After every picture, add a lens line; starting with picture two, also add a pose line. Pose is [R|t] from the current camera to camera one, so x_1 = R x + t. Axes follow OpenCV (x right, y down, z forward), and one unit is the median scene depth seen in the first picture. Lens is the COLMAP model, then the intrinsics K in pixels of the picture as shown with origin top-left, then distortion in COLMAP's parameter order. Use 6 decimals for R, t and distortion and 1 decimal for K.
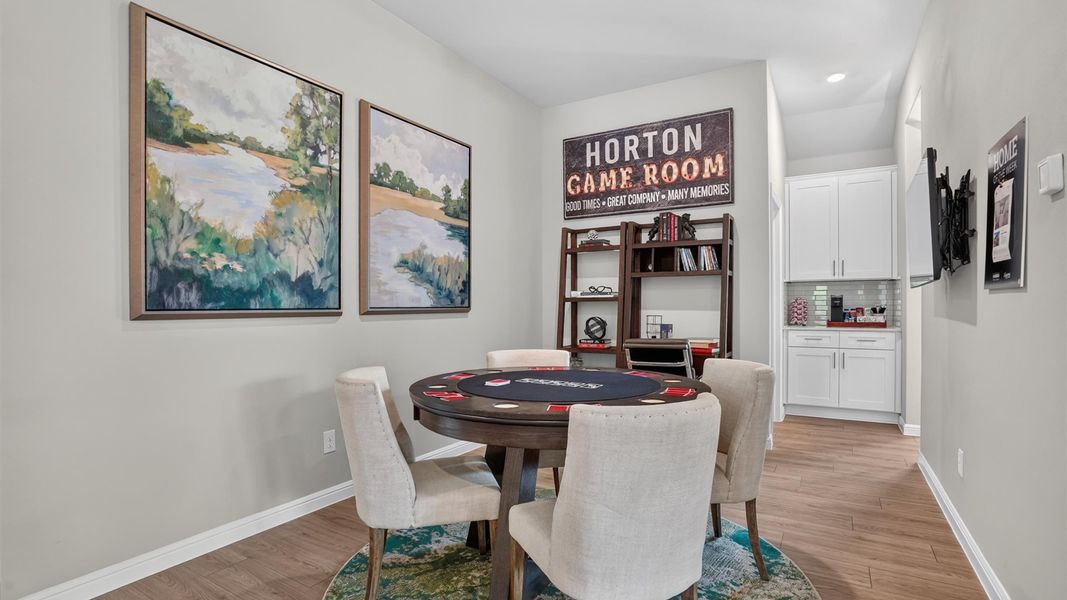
lens RADIAL K [[503.0, 0, 533.5], [0, 503.0, 300.0], [0, 0, 1]] dist [-0.003050, -0.000334]
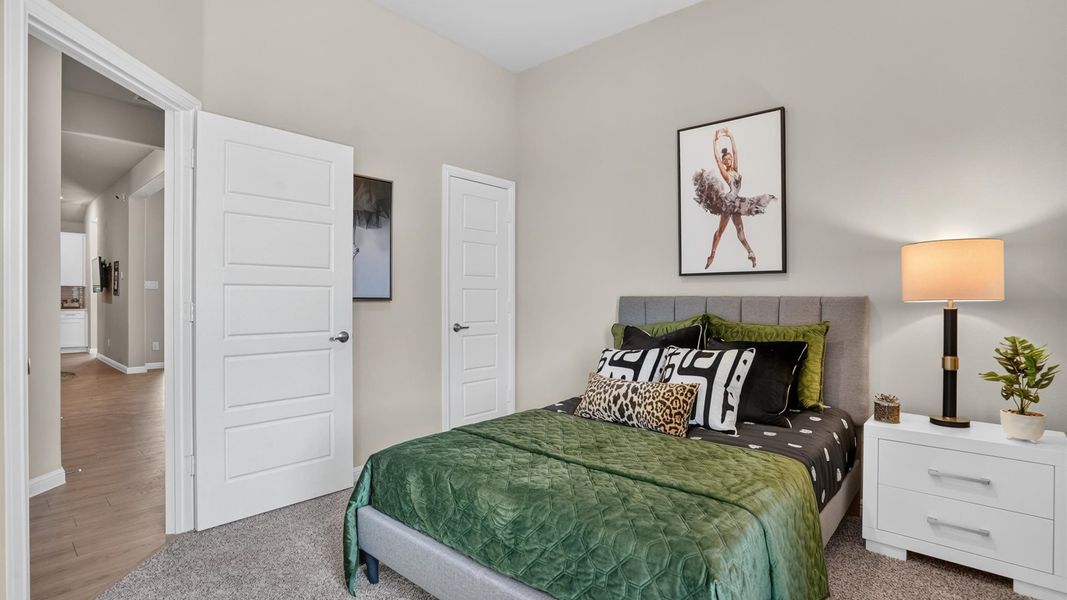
lens RADIAL K [[503.0, 0, 533.5], [0, 503.0, 300.0], [0, 0, 1]] dist [-0.003050, -0.000334]
pose [[0.198126, -0.017387, 0.980022, -1.287388], [-0.005427, 0.999808, 0.018835, -0.042335], [-0.980161, -0.009050, 0.197994, -1.679405]]
